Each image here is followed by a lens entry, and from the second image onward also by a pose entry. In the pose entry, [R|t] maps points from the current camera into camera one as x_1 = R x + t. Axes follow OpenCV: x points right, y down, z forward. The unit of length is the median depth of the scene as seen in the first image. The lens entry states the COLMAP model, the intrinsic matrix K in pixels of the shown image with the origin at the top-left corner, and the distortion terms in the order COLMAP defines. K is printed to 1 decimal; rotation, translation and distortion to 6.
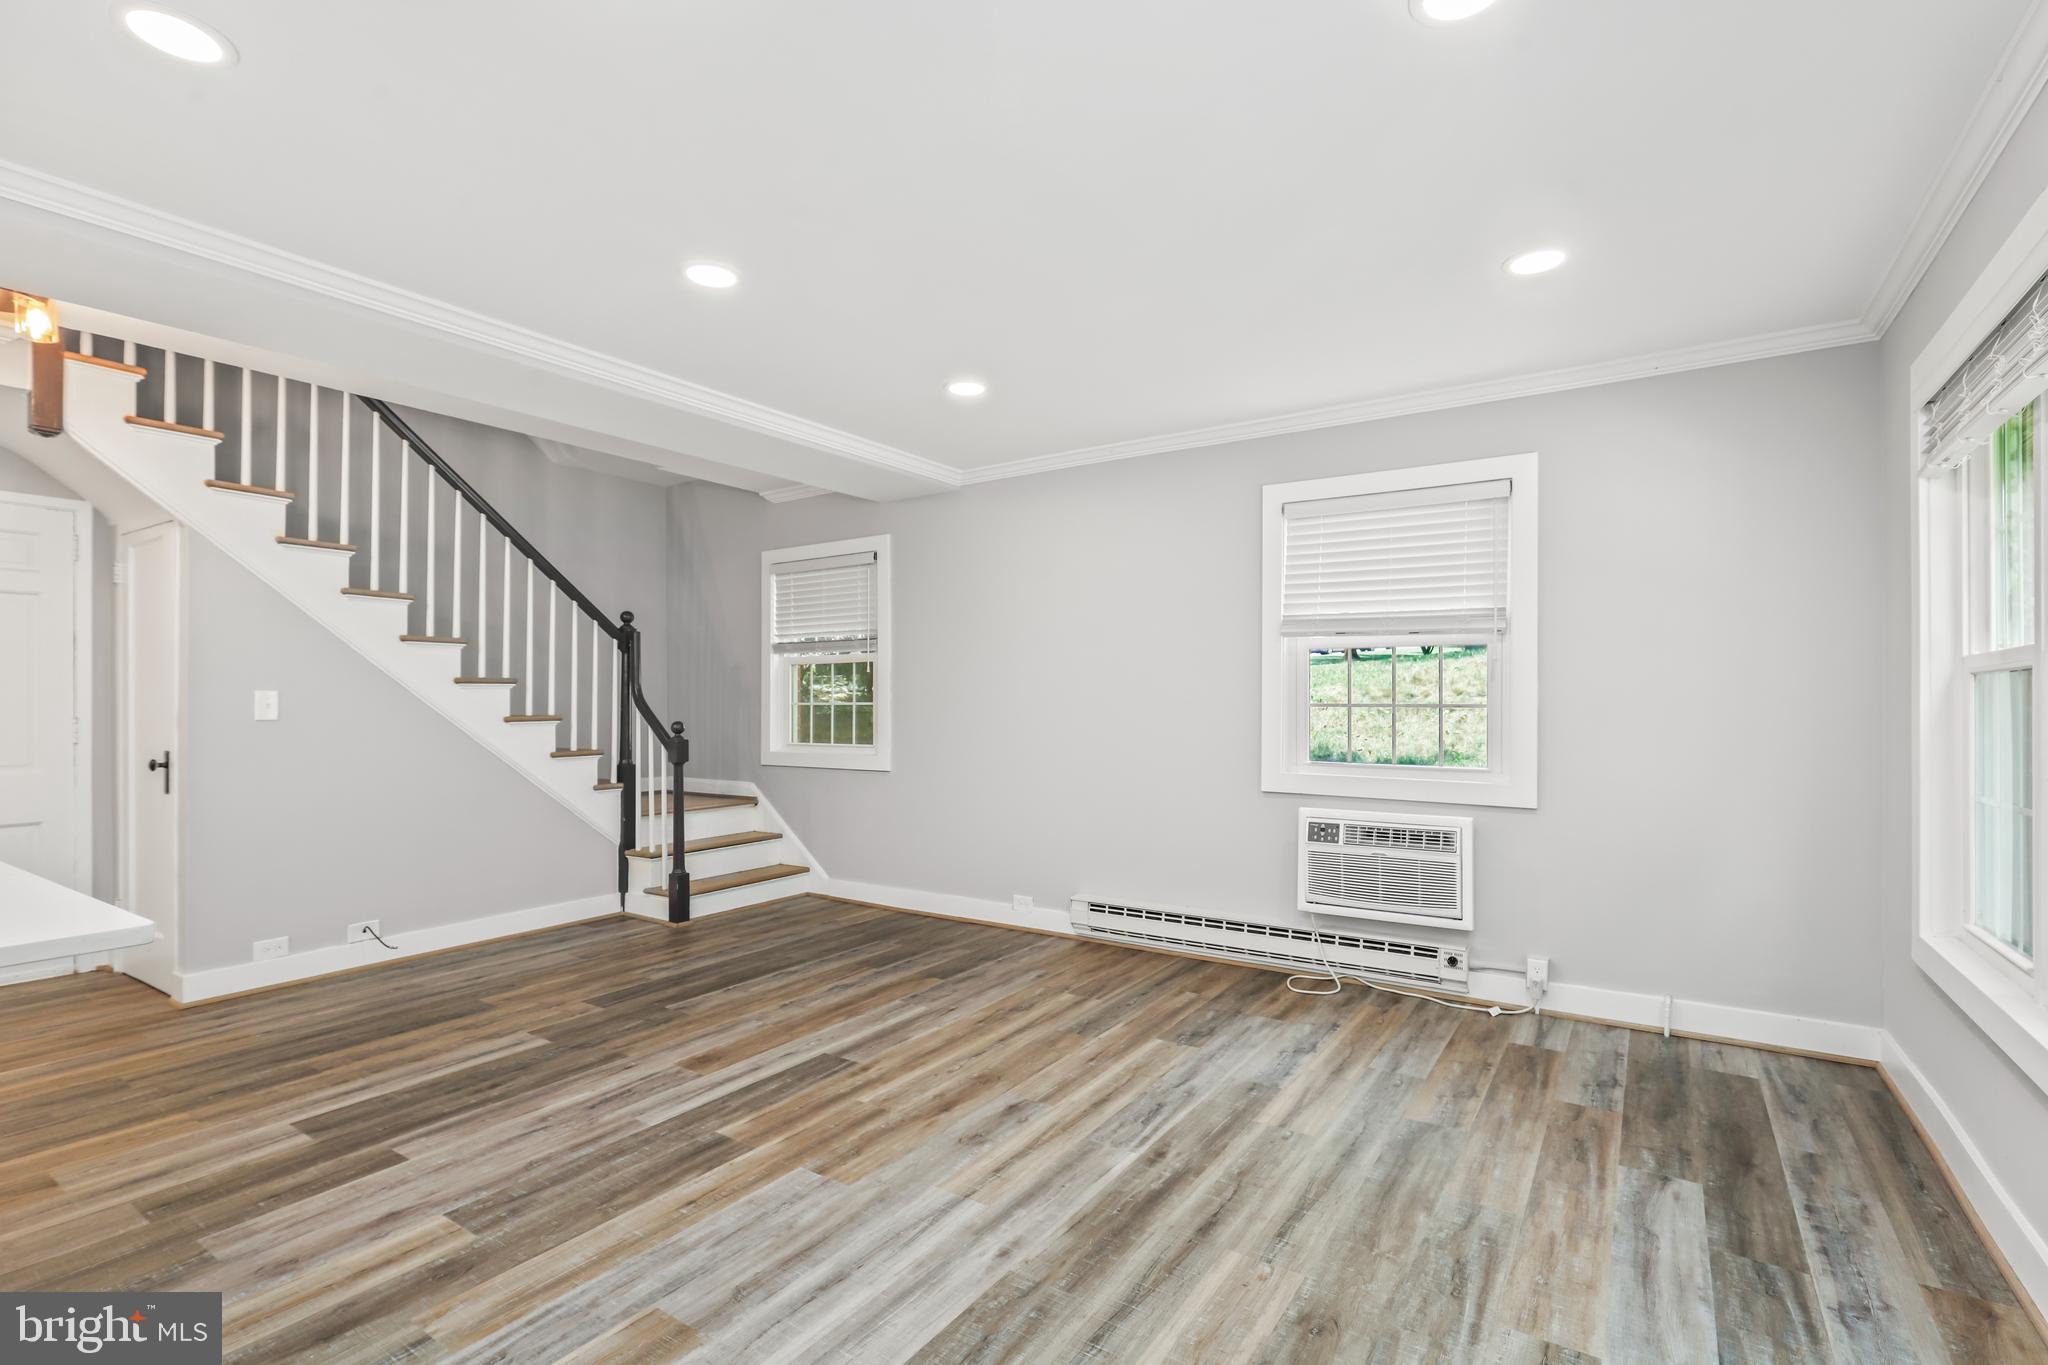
lens RADIAL K [[936.0, 0, 1021.9], [0, 936.0, 705.9], [0, 0, 1]] dist [-0.002349, -0.000684]
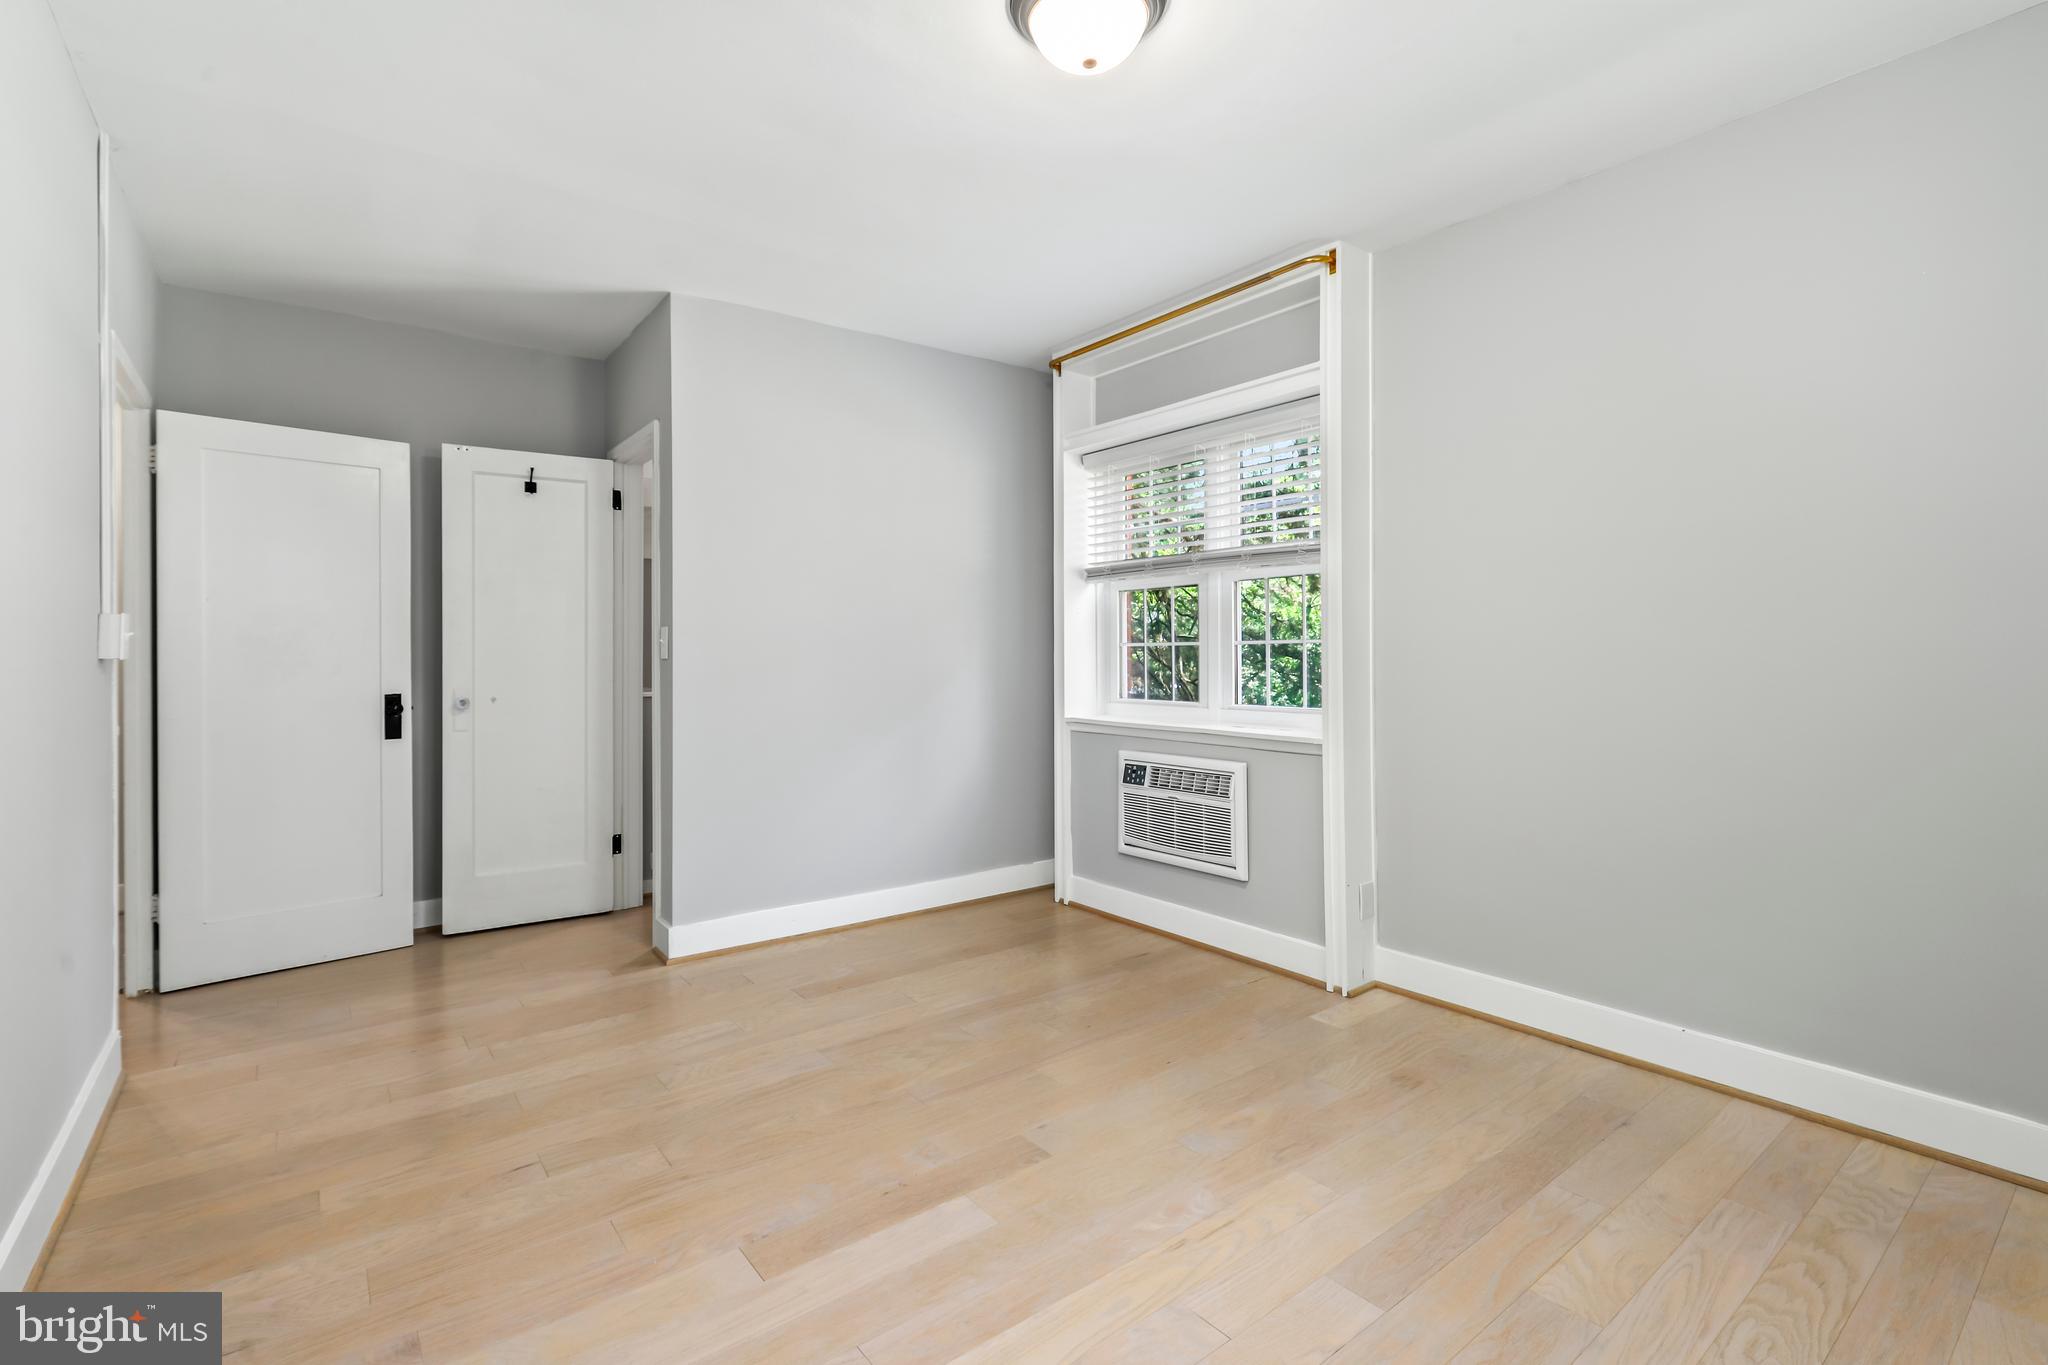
lens RADIAL K [[936.0, 0, 1024.1], [0, 936.0, 654.6], [0, 0, 1]] dist [-0.002349, -0.000684]
pose [[0.944609, -0.003900, -0.328174, 0.581375], [0.002398, 0.999985, -0.004980, 0.014470], [0.328188, 0.003917, 0.944604, 0.029107]]
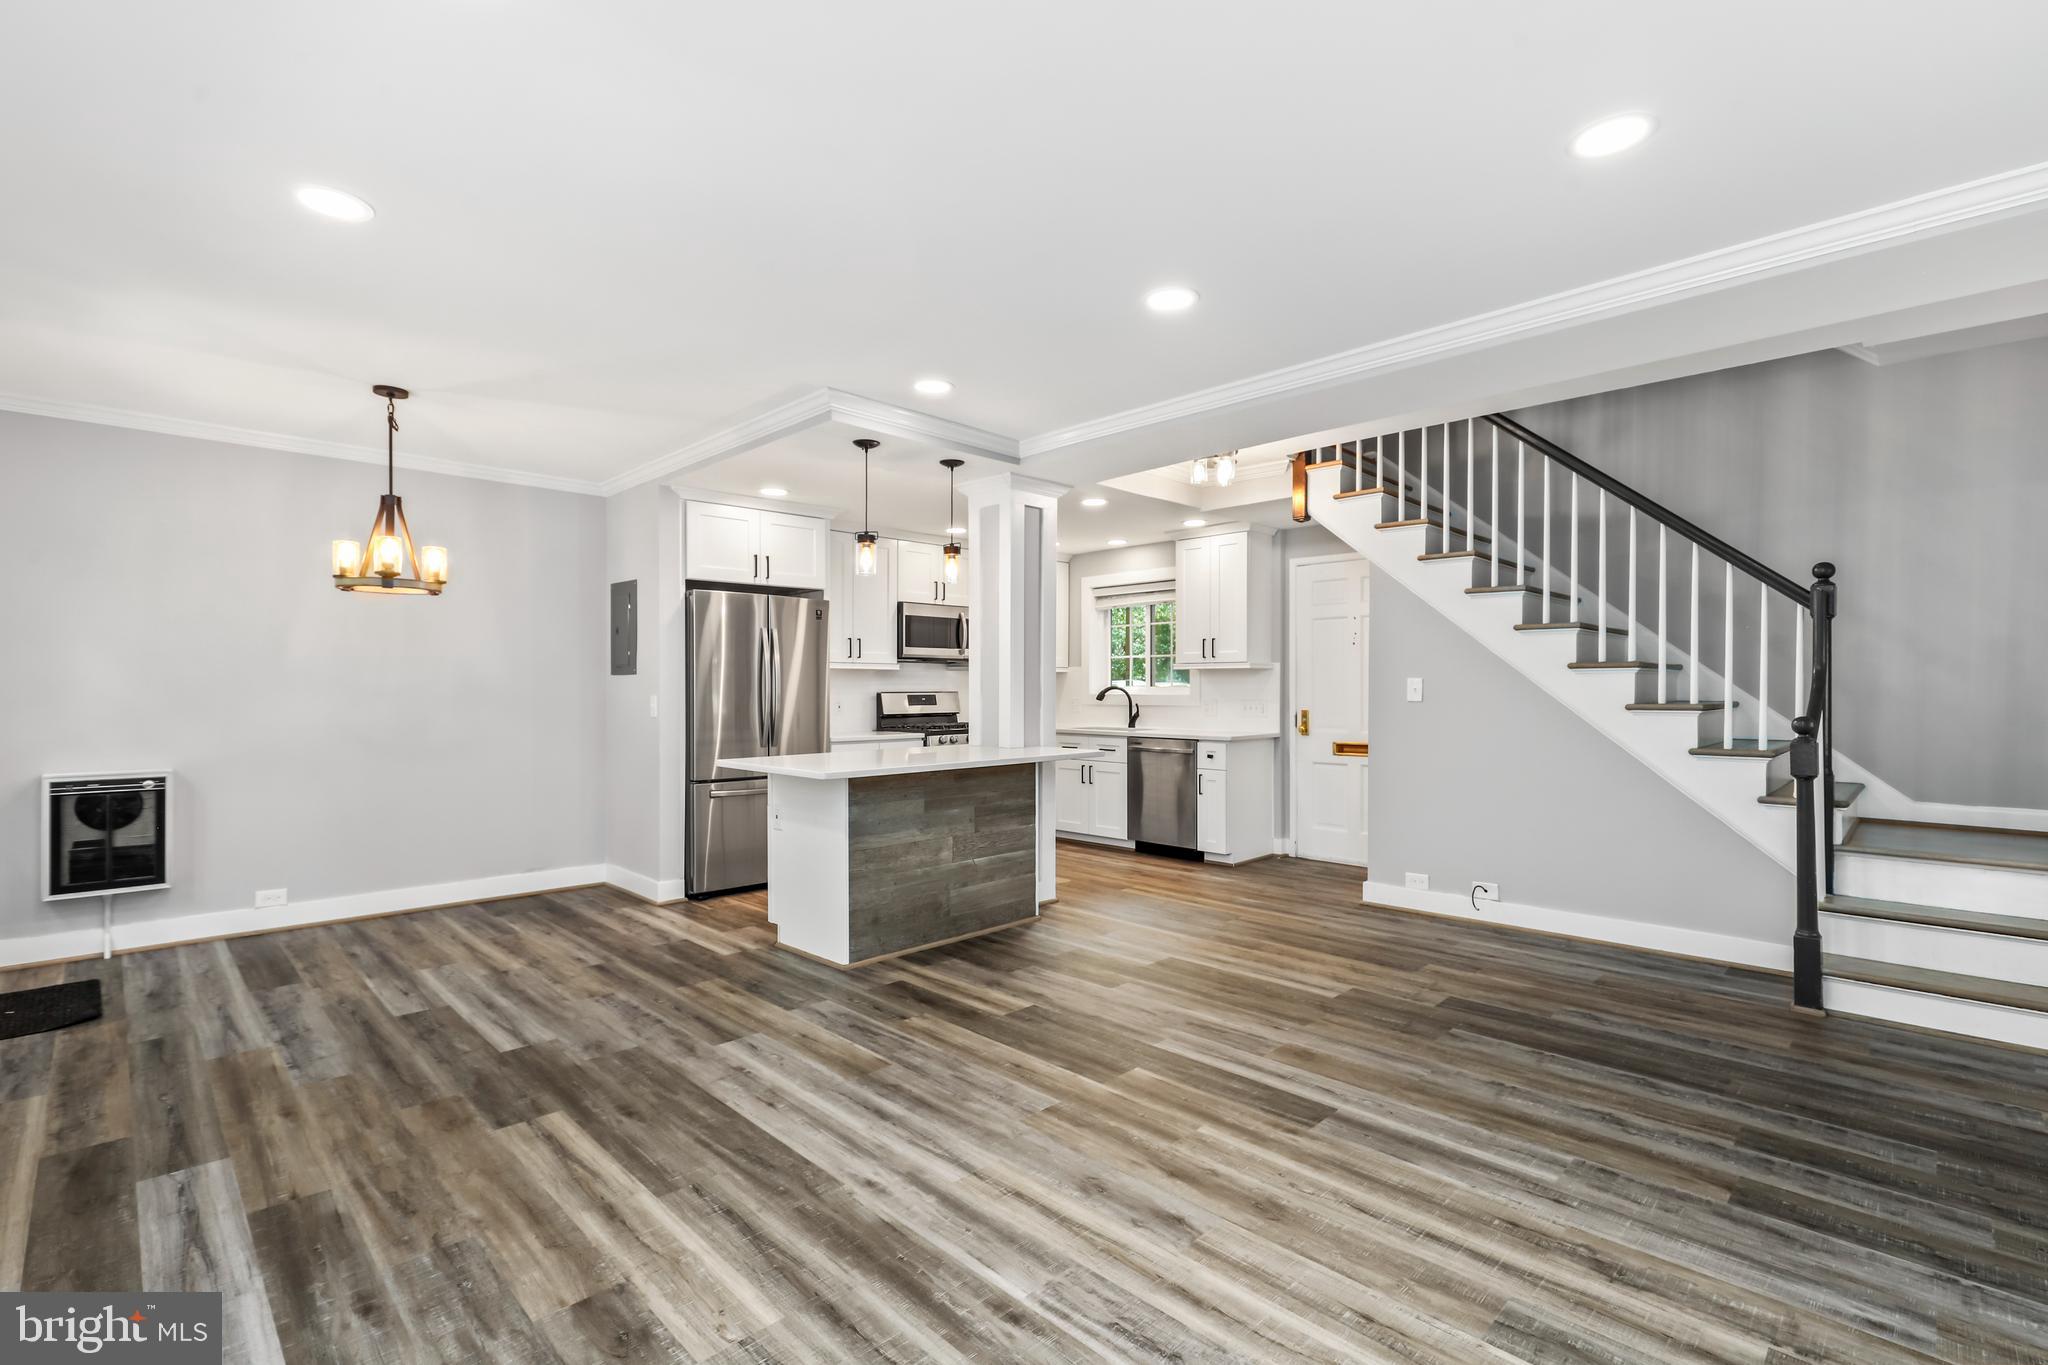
lens RADIAL K [[936.0, 0, 1036.1], [0, 936.0, 684.4], [0, 0, 1]] dist [-0.002349, -0.000684]
pose [[-0.189579, 0.000757, -0.981865, 0.580120], [-0.004903, 0.999987, 0.001718, -0.008145], [0.981853, 0.005139, -0.189573, 0.781965]]
